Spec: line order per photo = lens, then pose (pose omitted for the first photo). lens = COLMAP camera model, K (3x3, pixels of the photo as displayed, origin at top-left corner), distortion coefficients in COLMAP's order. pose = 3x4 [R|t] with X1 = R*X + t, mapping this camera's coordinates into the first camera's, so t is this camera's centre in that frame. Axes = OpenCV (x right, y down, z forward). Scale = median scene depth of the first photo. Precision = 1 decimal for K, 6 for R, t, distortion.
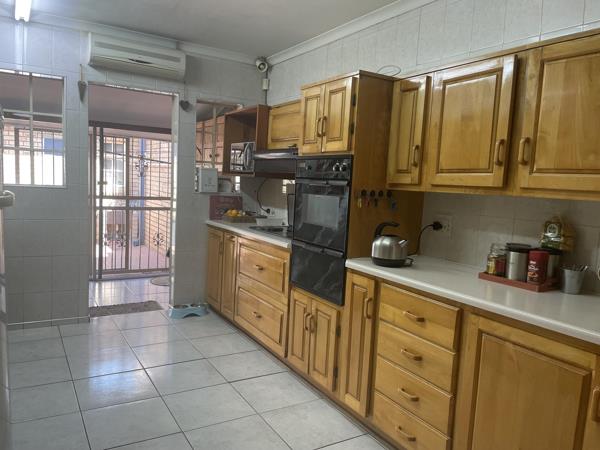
lens RADIAL K [[451.5, 0, 300.0], [0, 451.5, 225.0], [0, 0, 1]] dist [0.062462, -0.069639]
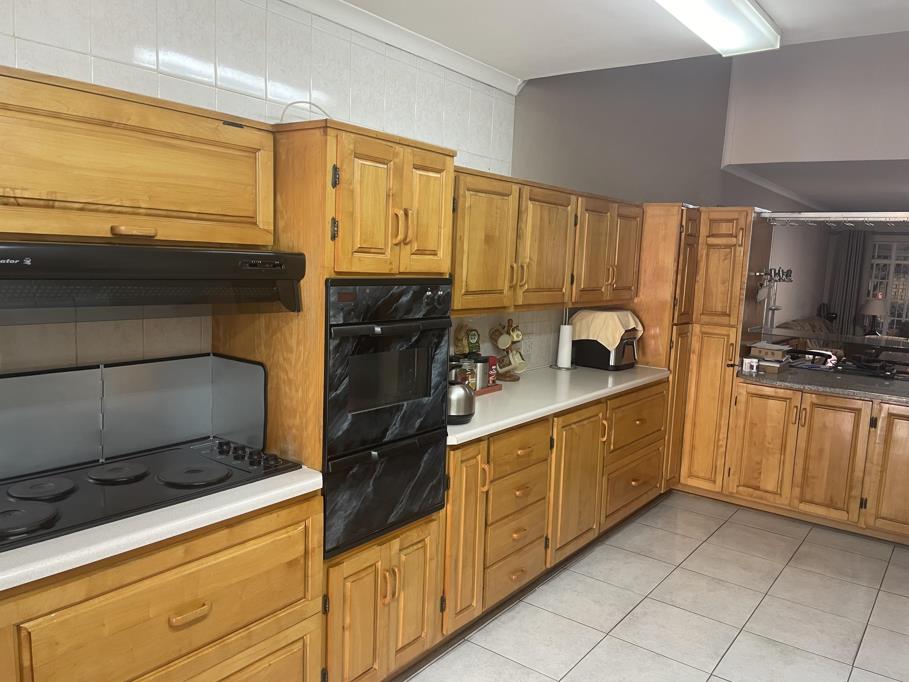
lens RADIAL K [[684.0, 0, 454.5], [0, 684.0, 341.0], [0, 0, 1]] dist [0.062462, -0.069639]
pose [[-0.356762, -0.182331, 0.916229, -0.539117], [0.034113, 0.977572, 0.207821, -0.181654], [-0.933572, 0.105398, -0.342541, 0.895774]]
